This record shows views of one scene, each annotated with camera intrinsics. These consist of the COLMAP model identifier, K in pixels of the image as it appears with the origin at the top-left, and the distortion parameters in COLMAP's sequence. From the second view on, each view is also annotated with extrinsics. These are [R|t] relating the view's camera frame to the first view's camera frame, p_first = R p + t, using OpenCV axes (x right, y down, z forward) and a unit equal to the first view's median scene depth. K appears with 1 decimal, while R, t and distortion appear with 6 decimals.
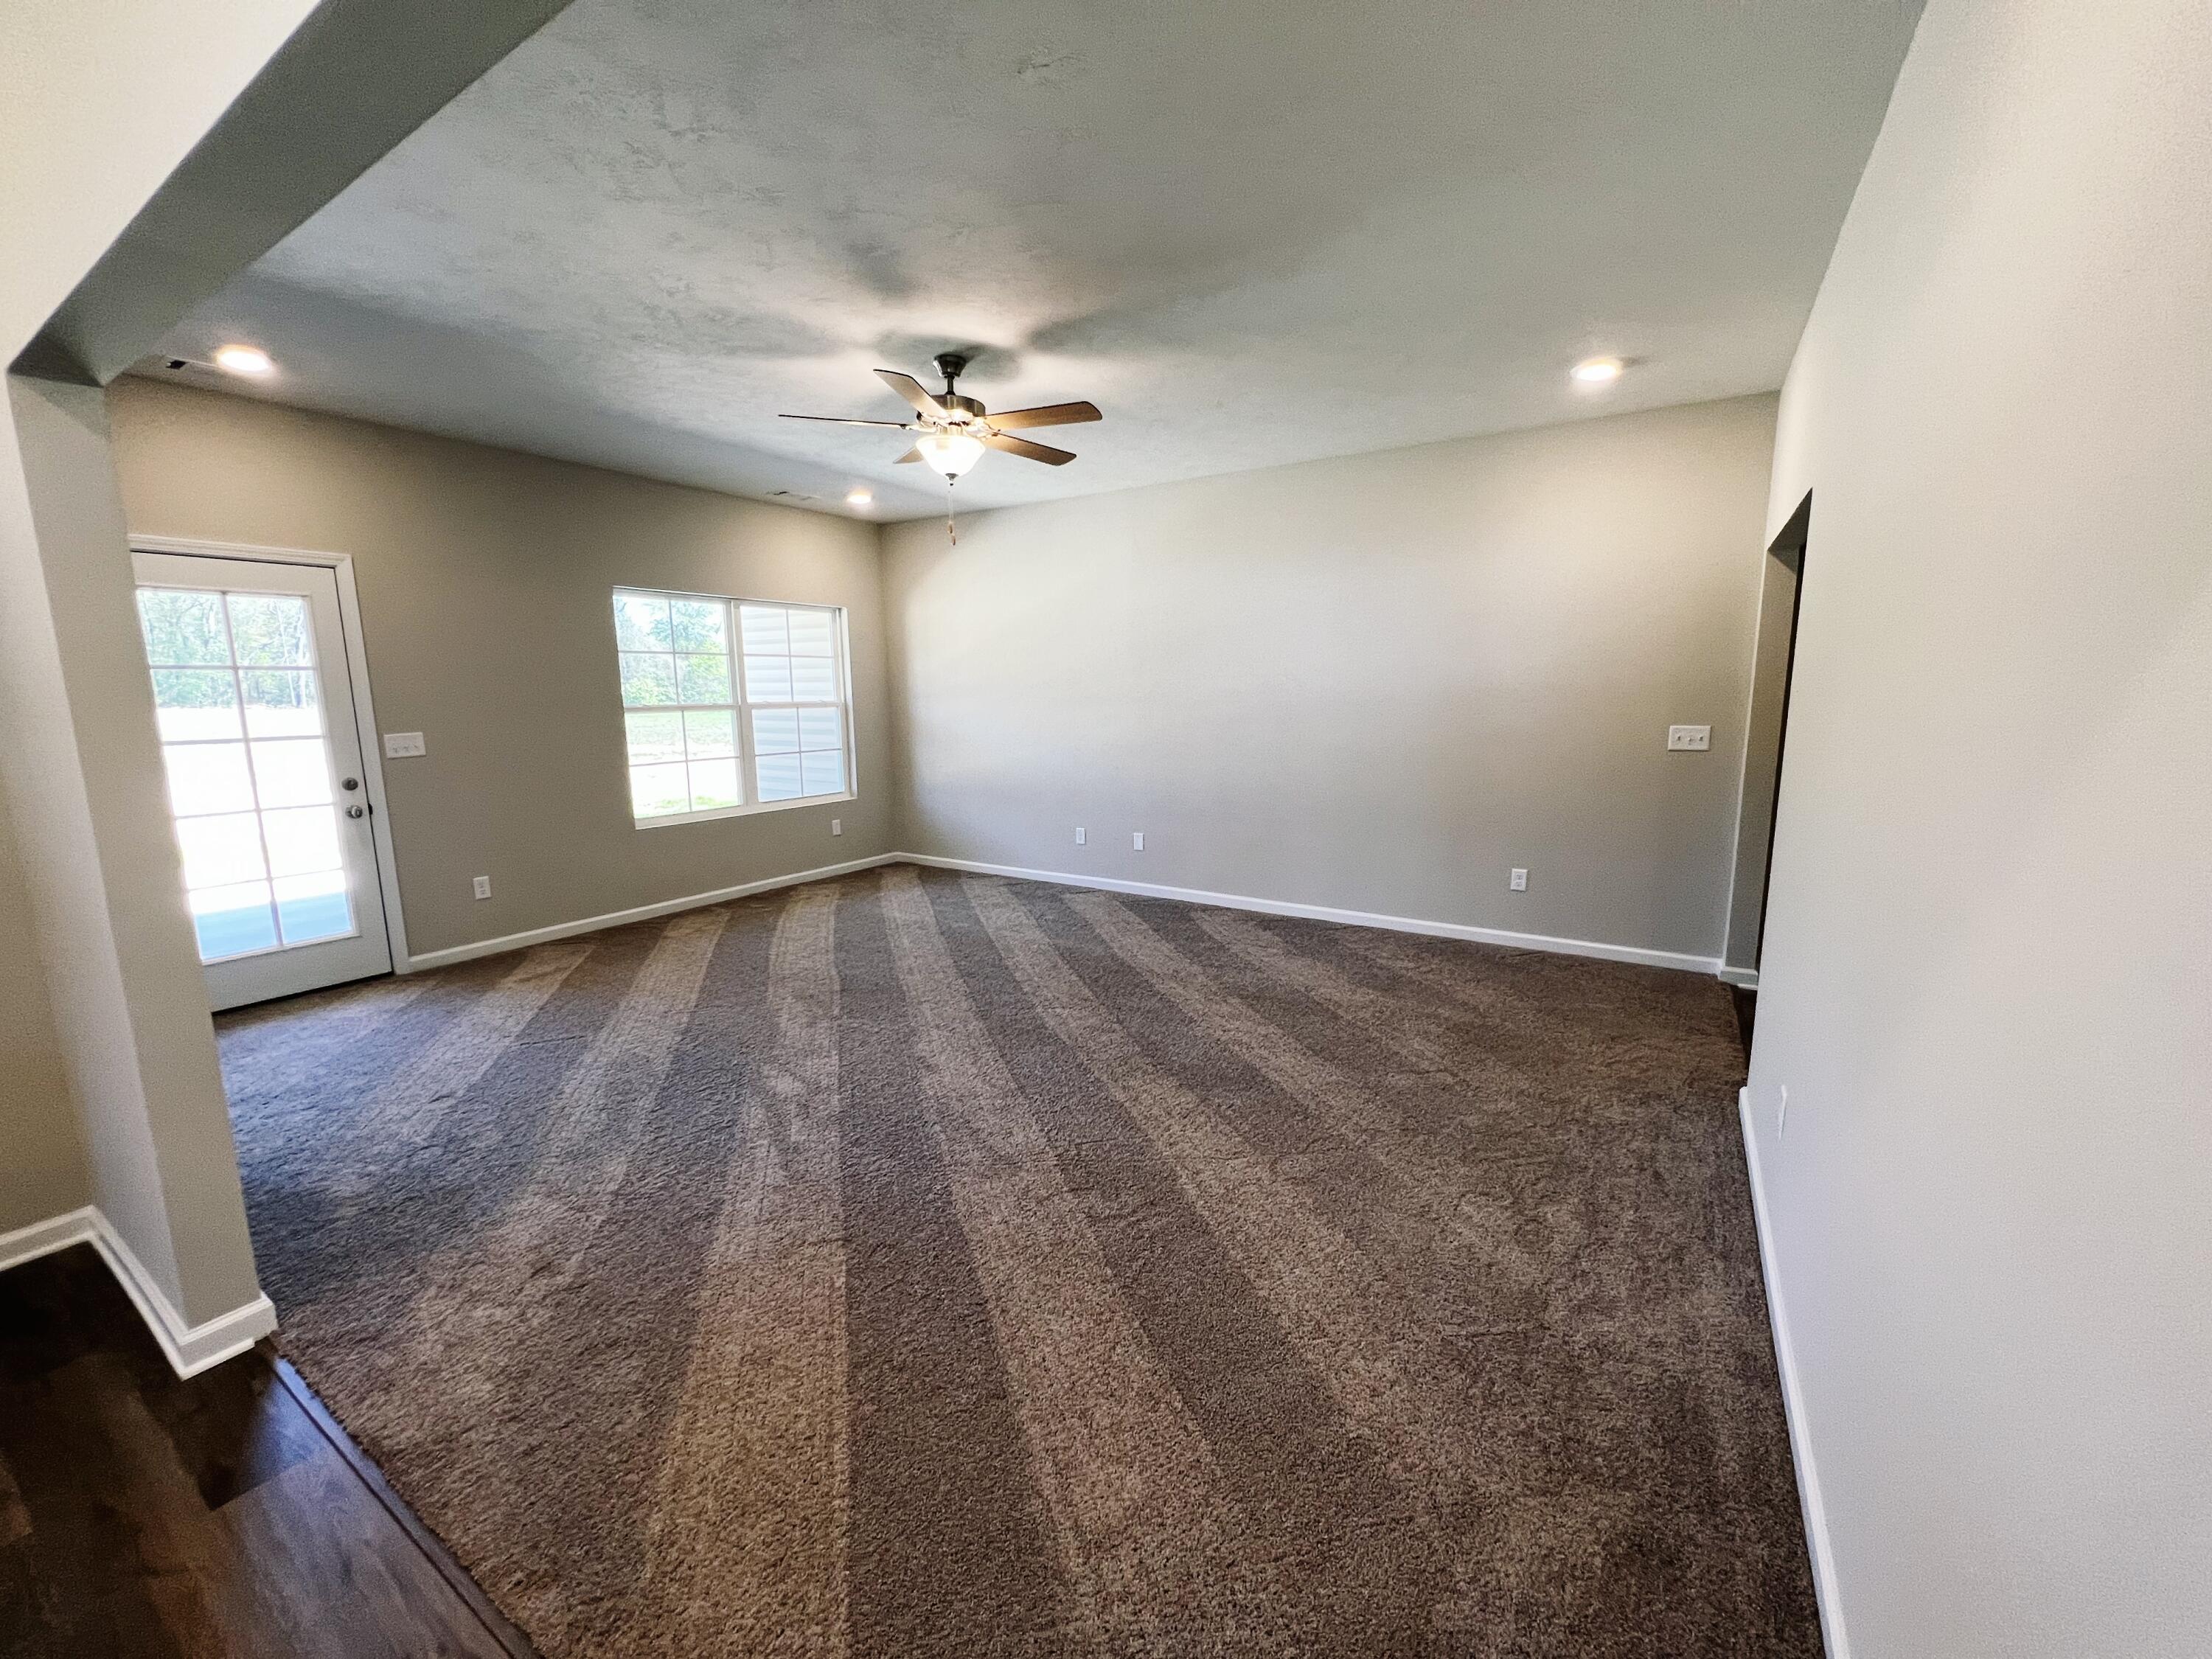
lens RADIAL K [[881.2, 0, 1106.0], [0, 881.2, 829.5], [0, 0, 1]] dist [-0.001053, -0.000268]
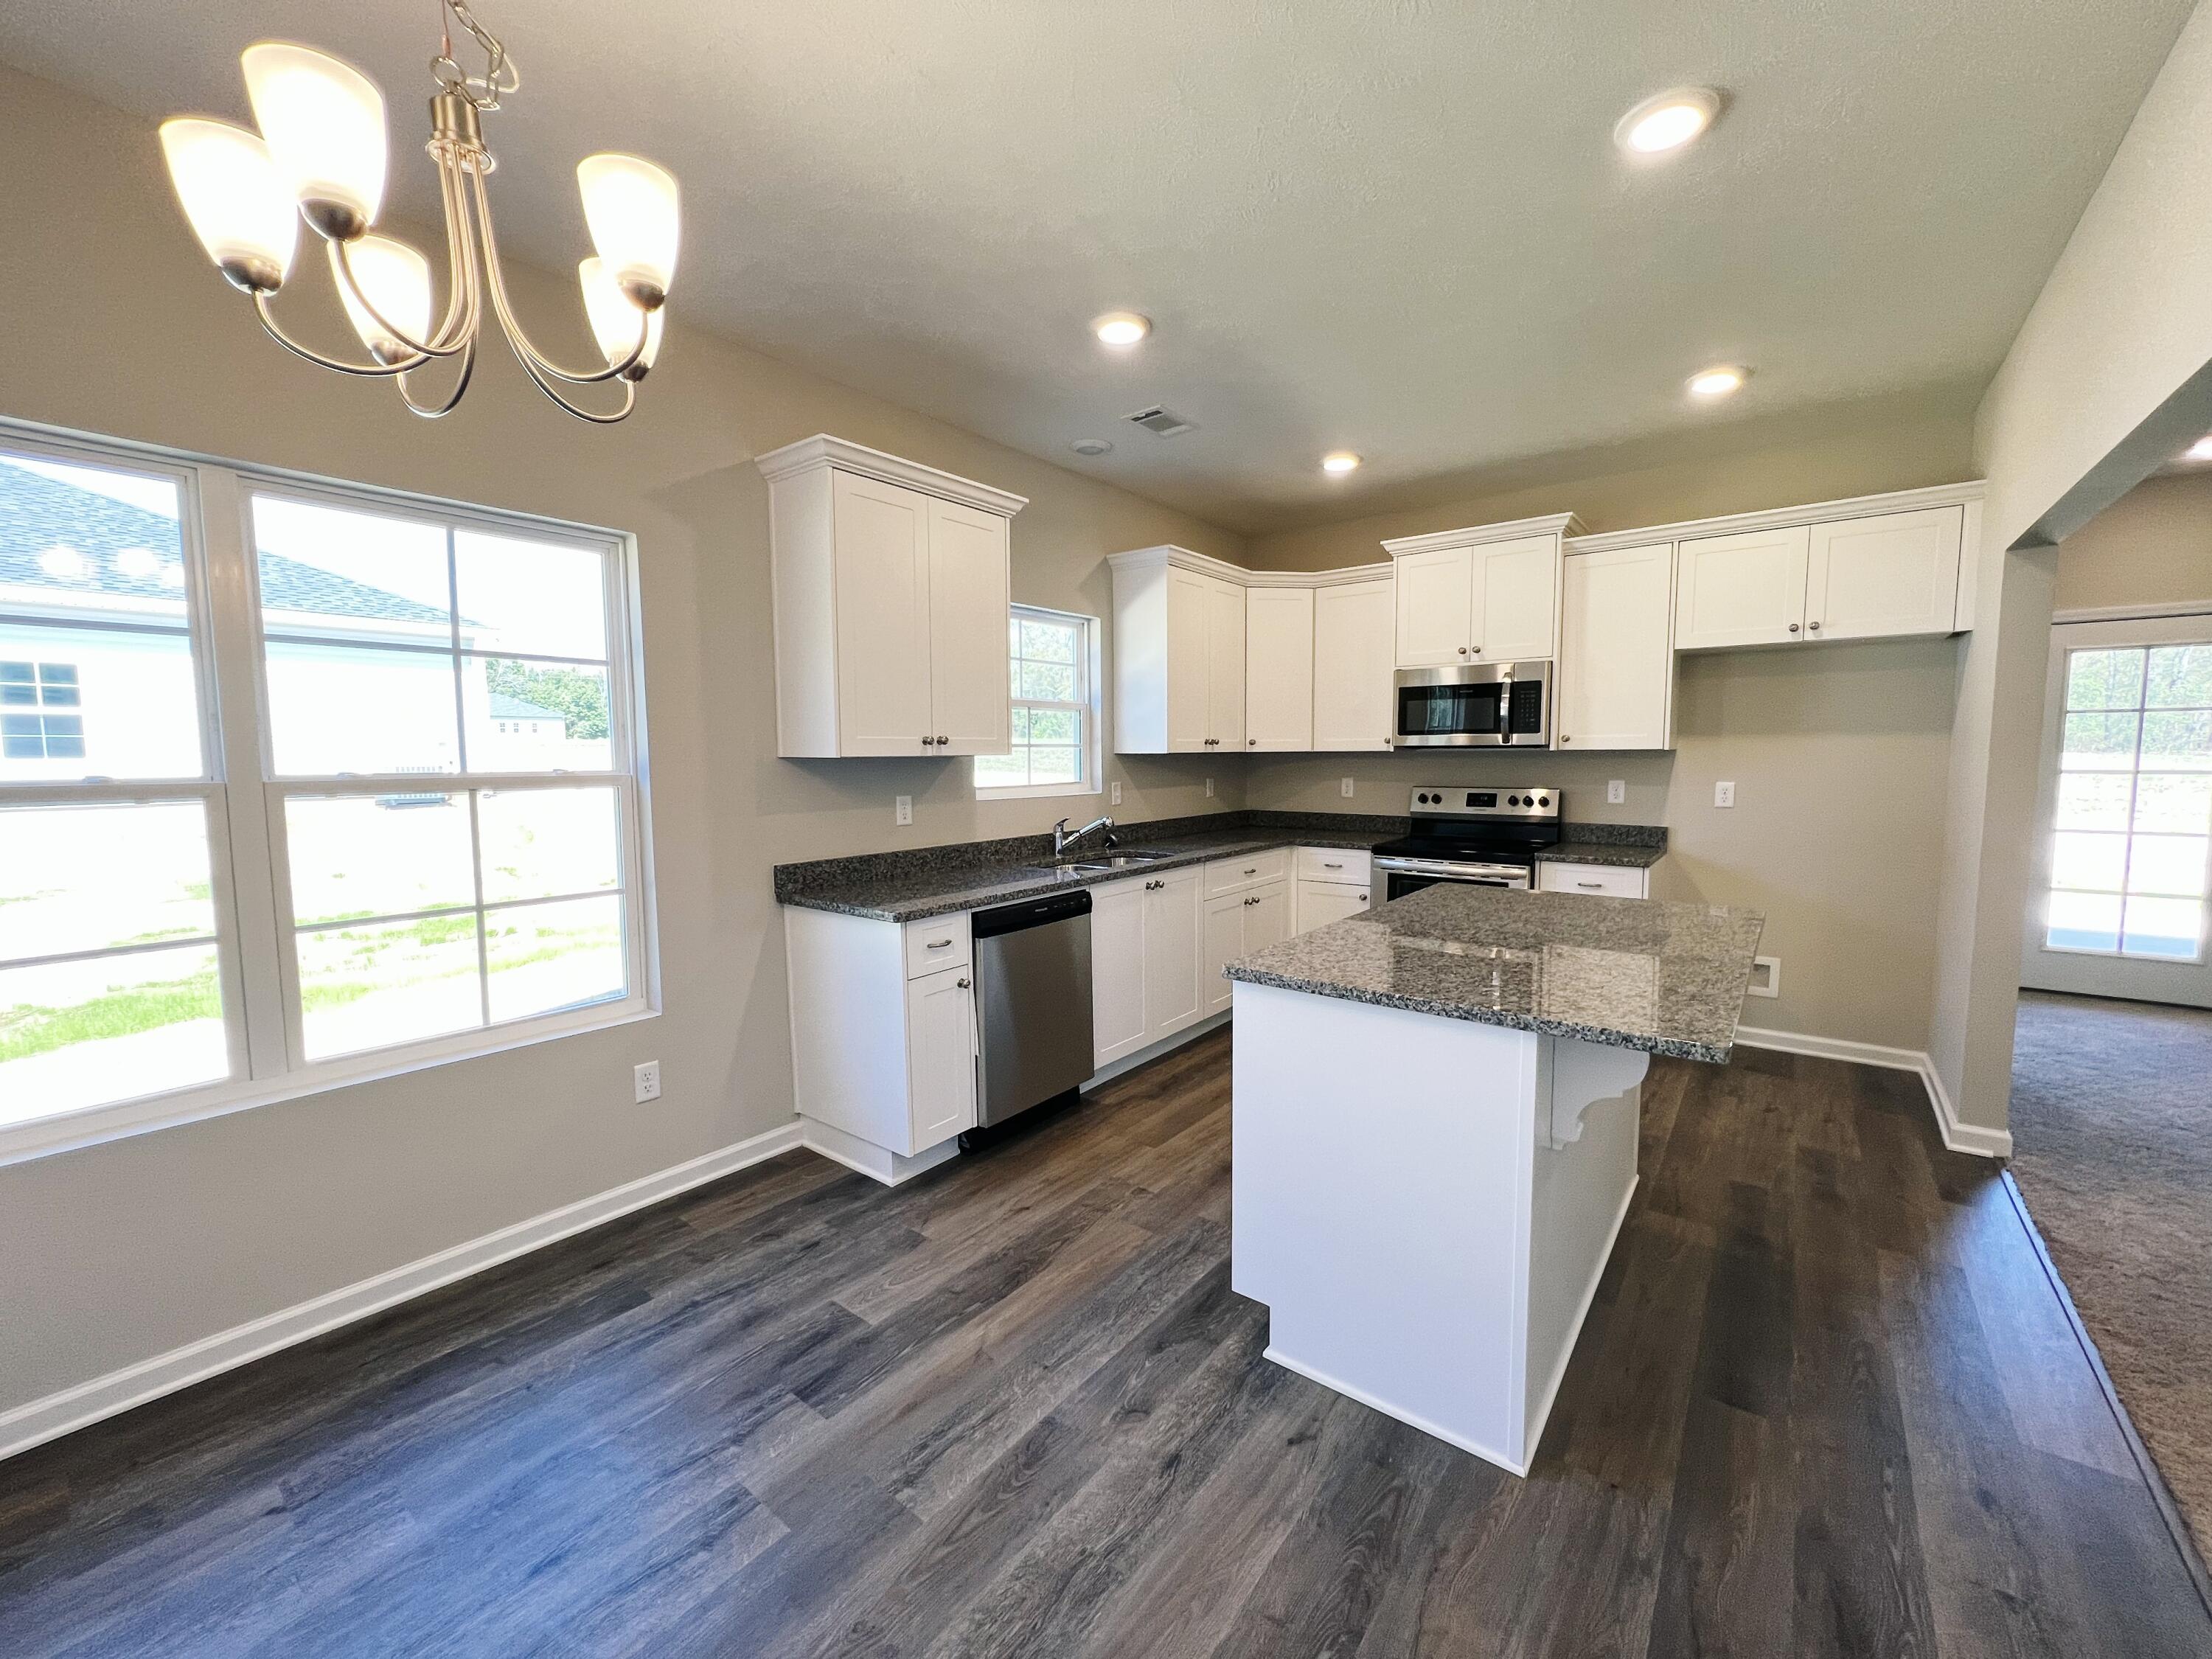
lens RADIAL K [[883.5, 0, 1106.0], [0, 883.5, 829.5], [0, 0, 1]] dist [-0.000111, -0.000048]
pose [[-0.091187, 0.099167, -0.990884, 0.345231], [-0.149803, 0.982341, 0.112098, 0.050700], [0.984502, 0.158660, -0.074721, -0.265926]]
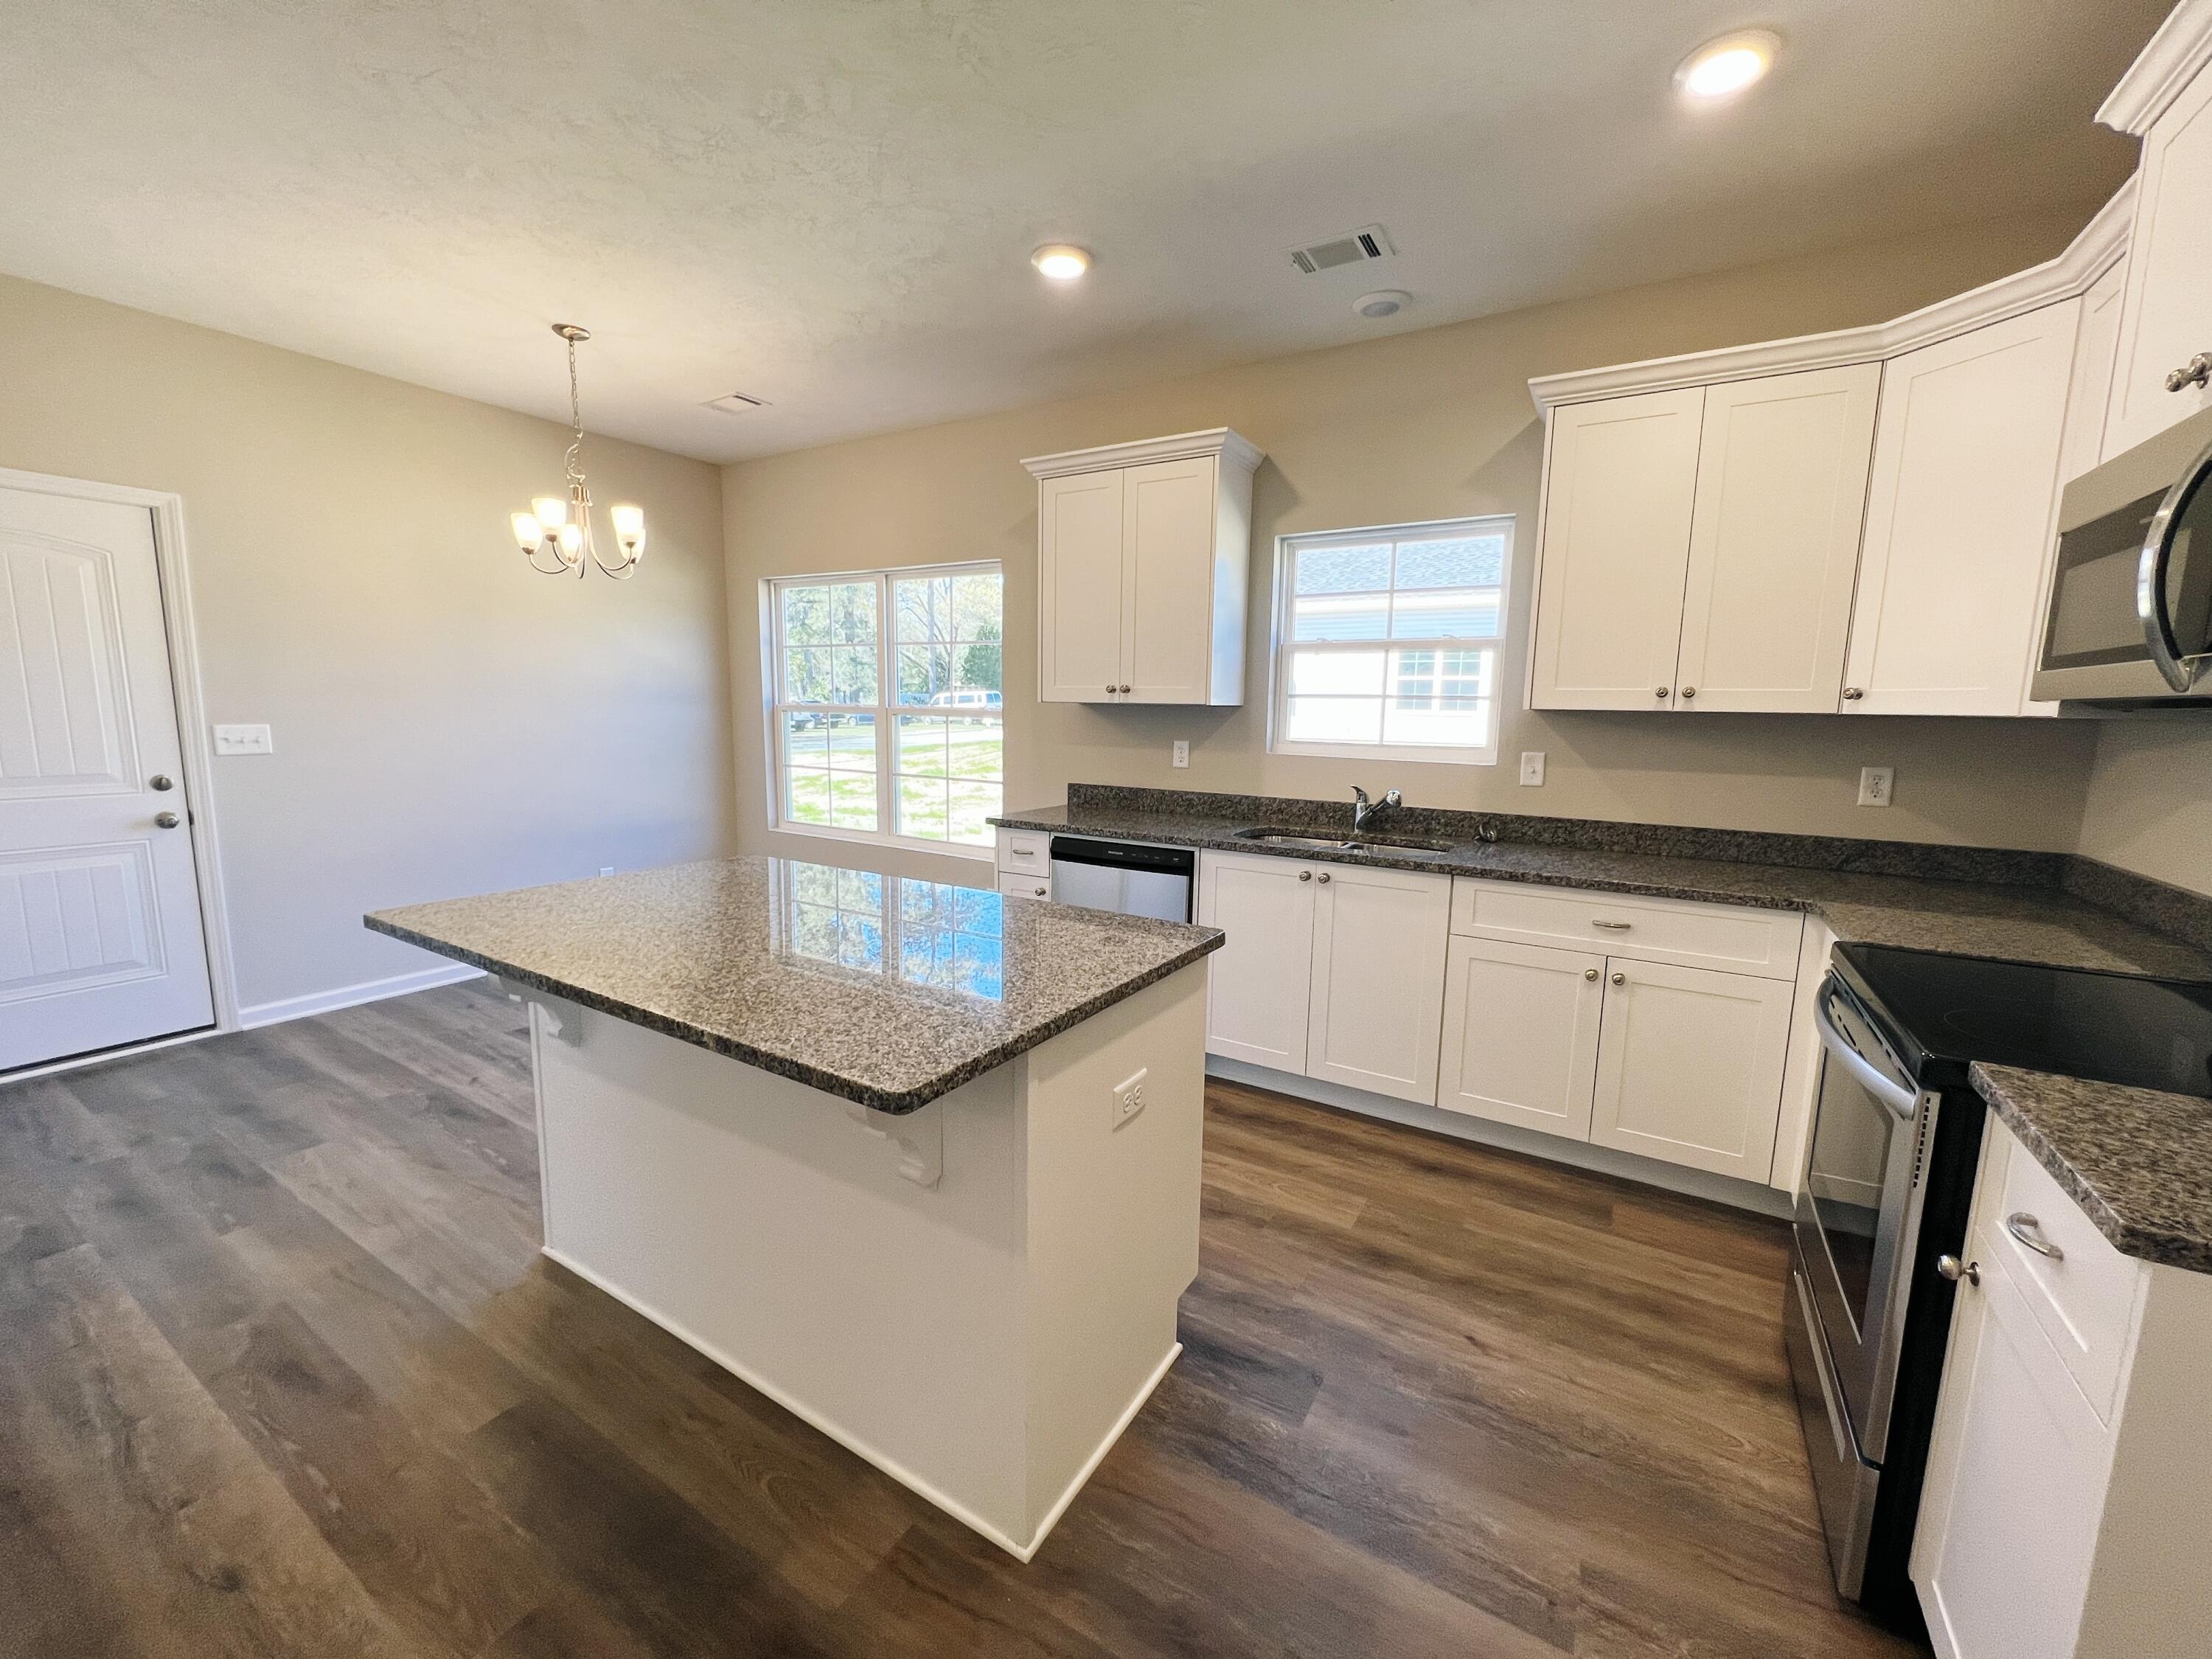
lens RADIAL K [[881.9, 0, 1106.0], [0, 881.9, 829.5], [0, 0, 1]] dist [-0.001240, -0.000020]
pose [[-0.999695, -0.004857, -0.024224, -0.499555], [-0.011794, 0.955369, 0.295180, -0.055834], [0.021709, 0.295376, -0.955134, 0.494613]]
